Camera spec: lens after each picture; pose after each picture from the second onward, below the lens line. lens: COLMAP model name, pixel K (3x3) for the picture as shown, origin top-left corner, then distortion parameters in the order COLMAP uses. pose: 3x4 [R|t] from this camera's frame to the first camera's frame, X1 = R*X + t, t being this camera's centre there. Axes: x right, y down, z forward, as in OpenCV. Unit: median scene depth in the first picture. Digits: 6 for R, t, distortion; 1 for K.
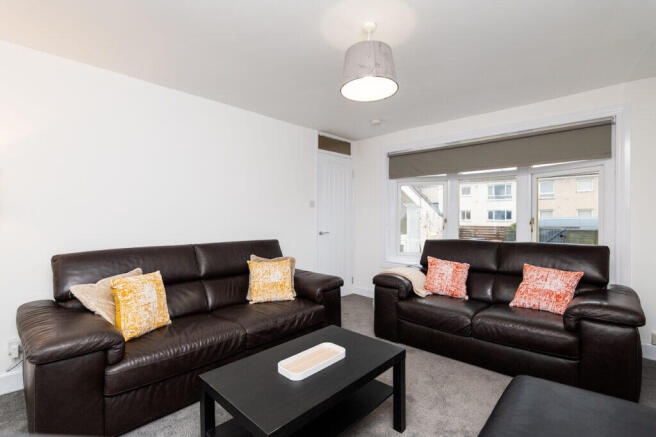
lens RADIAL K [[304.8, 0, 329.7], [0, 304.8, 219.9], [0, 0, 1]] dist [-0.015382, 0.000651]
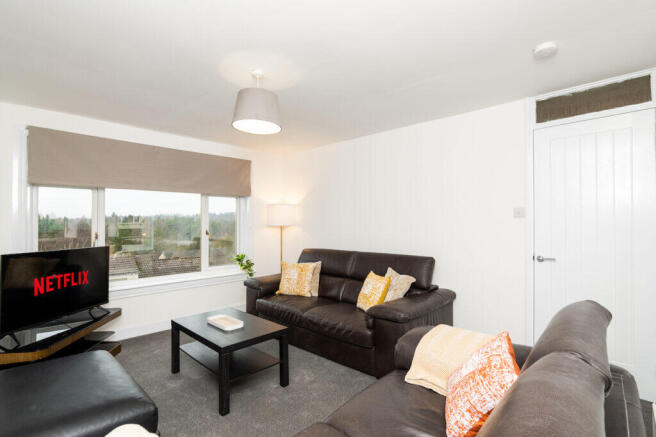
lens RADIAL K [[304.8, 0, 329.7], [0, 304.8, 219.9], [0, 0, 1]] dist [-0.015382, 0.000651]
pose [[0.002700, -0.009418, -0.999952, 0.962238], [0.002420, 0.999953, -0.009412, -0.050142], [0.999993, -0.002395, 0.002723, 0.947071]]
